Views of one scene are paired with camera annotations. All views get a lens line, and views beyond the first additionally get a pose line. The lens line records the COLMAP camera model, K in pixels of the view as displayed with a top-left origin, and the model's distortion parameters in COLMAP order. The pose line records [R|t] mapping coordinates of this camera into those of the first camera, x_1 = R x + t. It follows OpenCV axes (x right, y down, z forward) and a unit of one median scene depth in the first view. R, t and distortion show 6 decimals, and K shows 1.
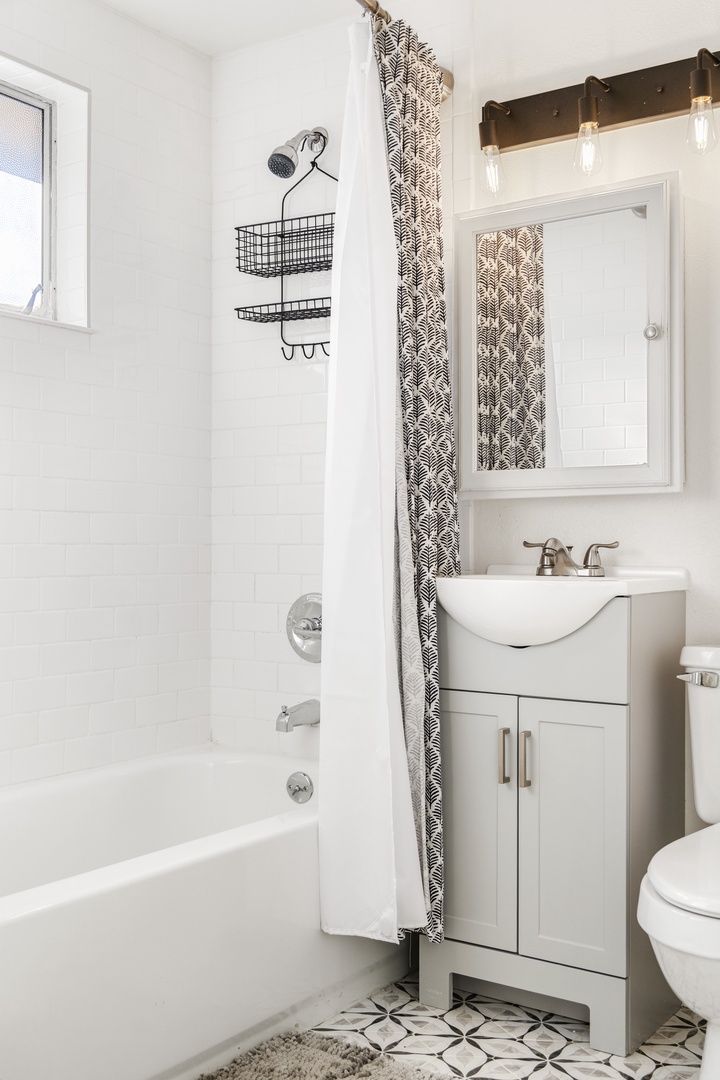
lens RADIAL K [[1269.3, 0, 360.0], [0, 1269.3, 540.0], [0, 0, 1]] dist [-0.004232, 0.027838]
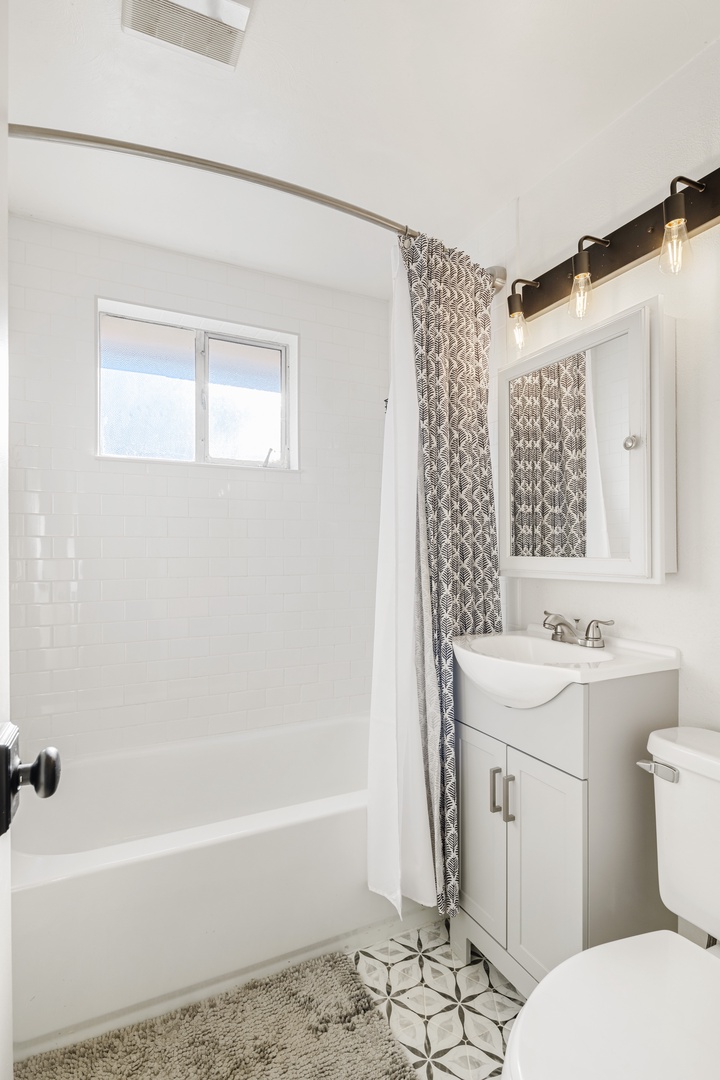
lens RADIAL K [[534.0, 0, 360.0], [0, 534.0, 540.0], [0, 0, 1]] dist [-0.000062, -0.000683]
pose [[0.856986, -0.006566, -0.515298, 0.267897], [0.008210, 0.999966, 0.000912, -0.079297], [0.515275, -0.005013, 0.857010, 0.464553]]
